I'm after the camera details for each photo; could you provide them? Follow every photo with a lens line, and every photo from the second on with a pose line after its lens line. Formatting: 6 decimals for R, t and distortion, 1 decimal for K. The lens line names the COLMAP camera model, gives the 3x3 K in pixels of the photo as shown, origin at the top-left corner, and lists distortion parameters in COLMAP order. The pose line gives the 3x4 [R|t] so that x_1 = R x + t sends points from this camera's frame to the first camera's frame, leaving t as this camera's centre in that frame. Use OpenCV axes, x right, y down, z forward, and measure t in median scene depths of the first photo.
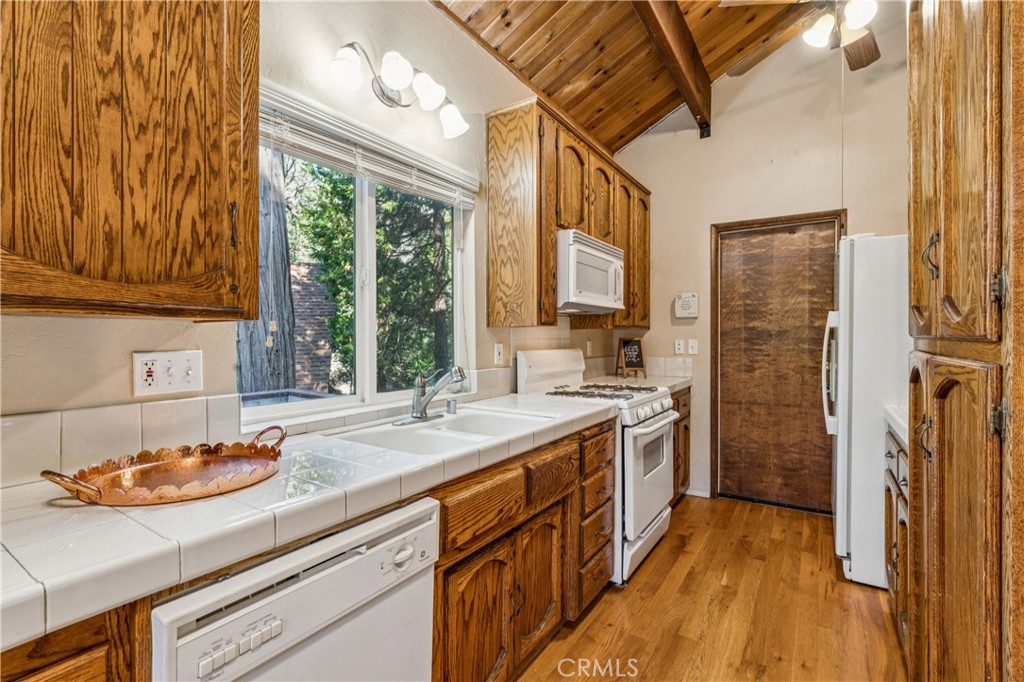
lens RADIAL K [[468.0, 0, 514.1], [0, 468.0, 339.3], [0, 0, 1]] dist [-0.001500, -0.000331]
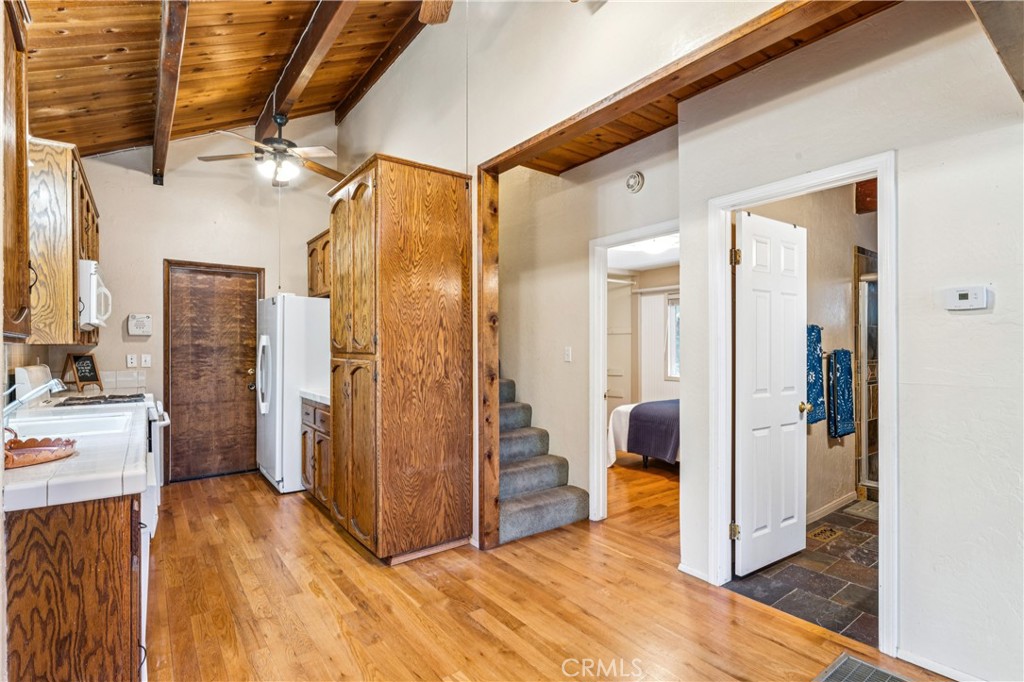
lens RADIAL K [[489.9, 0, 512.0], [0, 489.9, 341.0], [0, 0, 1]] dist [0.000283, -0.000087]
pose [[0.337478, 0.015101, 0.941212, -0.492362], [0.006760, 0.999807, -0.018465, -0.004393], [-0.941309, 0.012594, 0.337310, -0.286736]]
